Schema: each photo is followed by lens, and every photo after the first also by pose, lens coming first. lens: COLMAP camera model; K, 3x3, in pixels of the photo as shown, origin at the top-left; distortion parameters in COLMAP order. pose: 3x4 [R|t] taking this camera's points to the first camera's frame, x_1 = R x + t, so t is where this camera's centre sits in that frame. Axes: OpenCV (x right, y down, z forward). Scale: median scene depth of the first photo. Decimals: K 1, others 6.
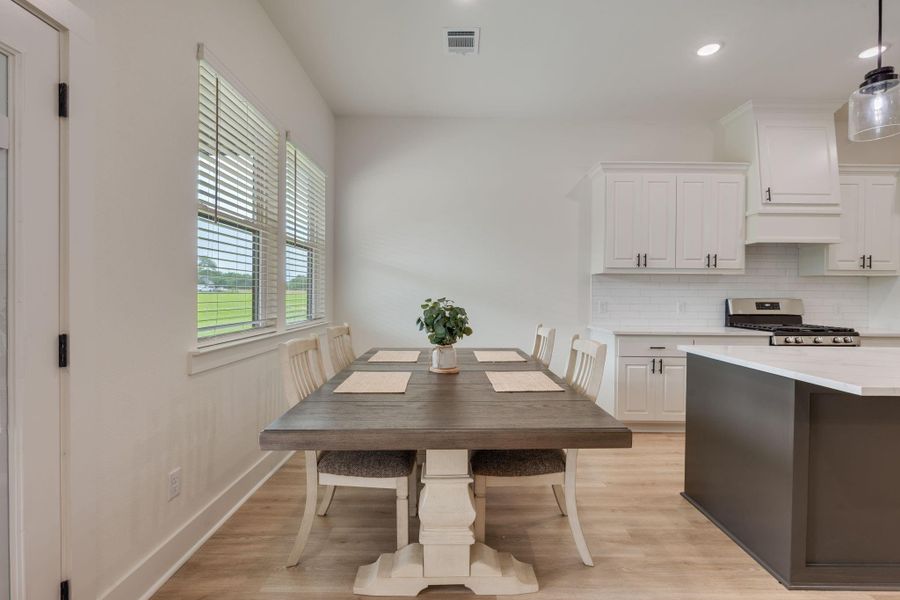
lens RADIAL K [[399.4, 0, 456.1], [0, 399.4, 296.5], [0, 0, 1]] dist [-0.000066, 0.000074]
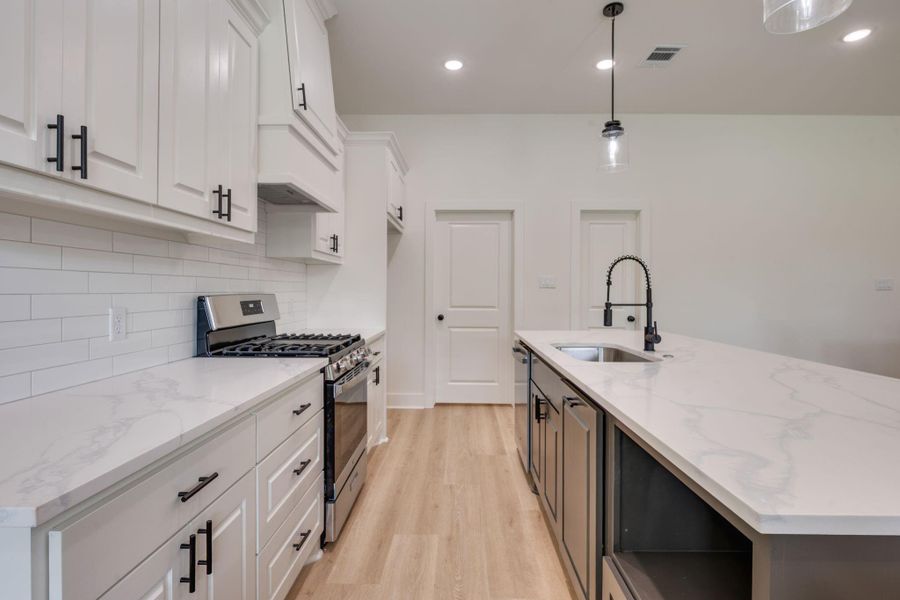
lens RADIAL K [[435.4, 0, 458.1], [0, 435.4, 293.7], [0, 0, 1]] dist [-0.015808, -0.000346]
pose [[0.009000, -0.016976, 0.999815, 0.202160], [0.002944, 0.999852, 0.016950, -0.004538], [-0.999955, 0.002791, 0.009049, 0.758212]]
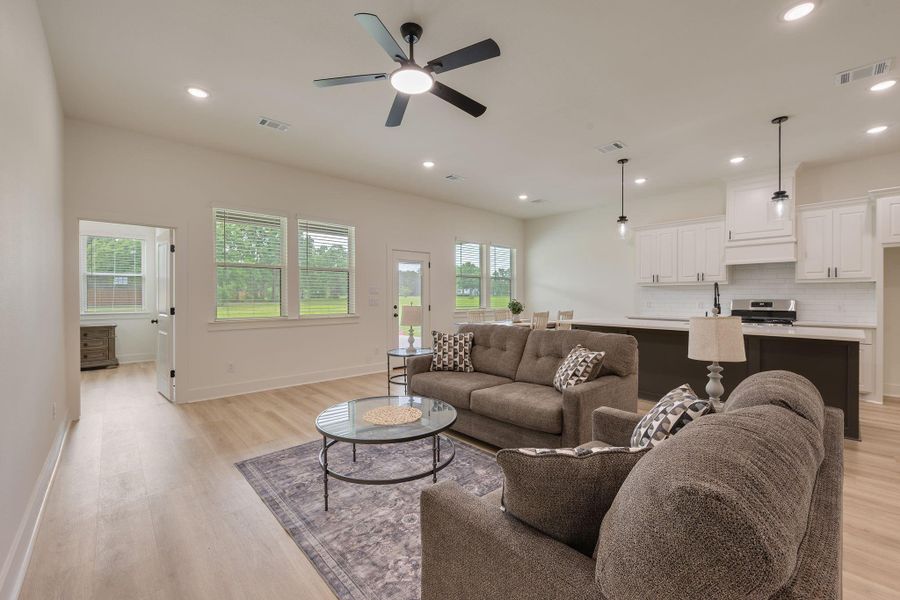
lens RADIAL K [[376.8, 0, 451.7], [0, 376.8, 299.4], [0, 0, 1]] dist [-0.009561, 0.000424]
pose [[0.670555, -0.000765, -0.741859, 1.098662], [-0.001708, 0.999995, -0.002575, 0.009290], [0.741858, 0.002993, 0.670551, -0.802159]]
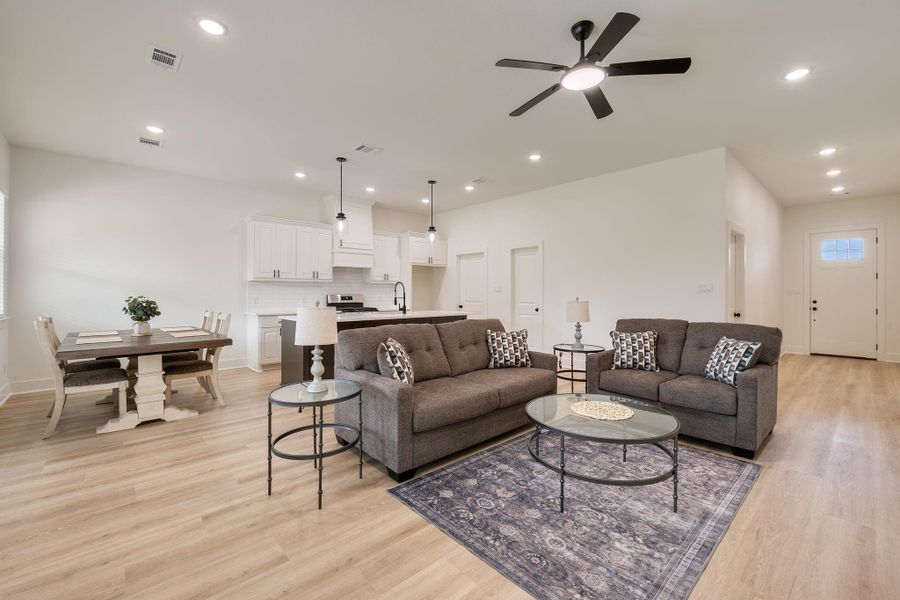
lens RADIAL K [[376.8, 0, 449.5], [0, 376.8, 297.1], [0, 0, 1]] dist [-0.009561, 0.000424]
pose [[0.748179, -0.015067, 0.663326, -0.068381], [0.008093, 0.999875, 0.013583, -0.002485], [-0.663447, -0.004794, 0.748208, -0.753163]]
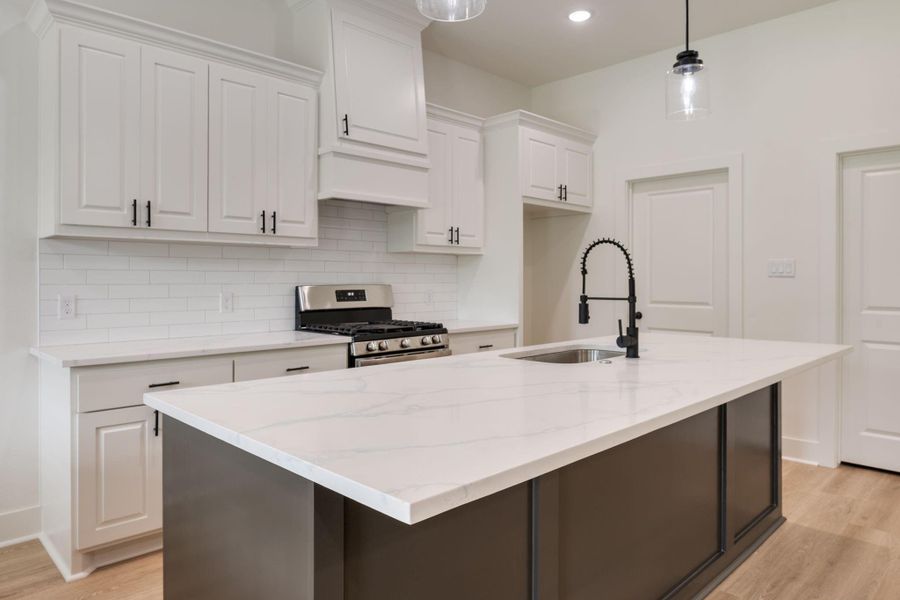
lens RADIAL K [[593.7, 0, 455.2], [0, 593.7, 277.0], [0, 0, 1]] dist [-0.017223, -0.002346]
pose [[0.707588, -0.004894, 0.706608, 0.214980], [0.011063, 0.999930, -0.004153, -0.001541], [-0.706538, 0.010756, 0.707593, 0.184886]]
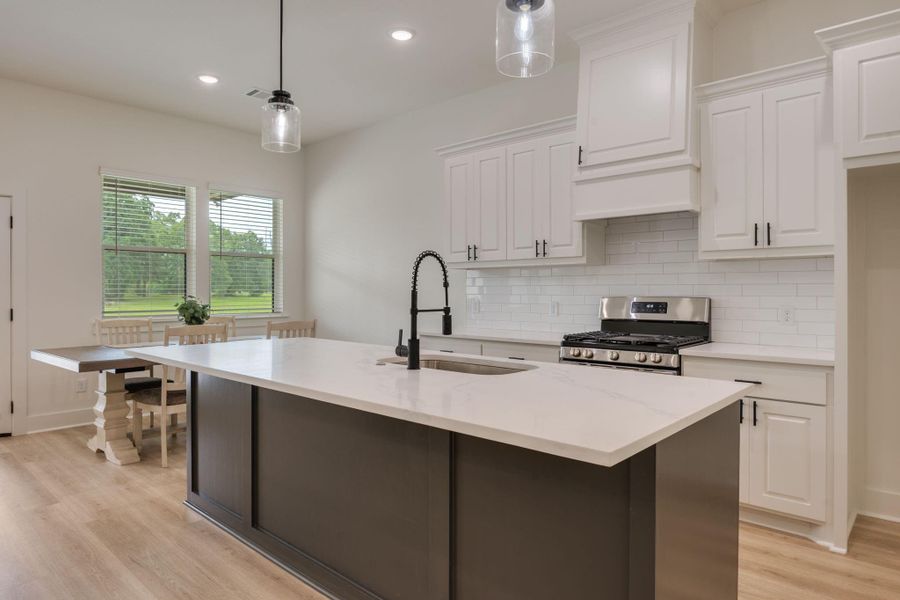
lens RADIAL K [[546.0, 0, 455.5], [0, 546.0, 293.9], [0, 0, 1]] dist [-0.005033, -0.000617]
pose [[0.742330, -0.004819, -0.670017, 1.229260], [0.000475, 0.999978, -0.006666, 0.006761], [0.670034, 0.004630, 0.742316, 0.094461]]
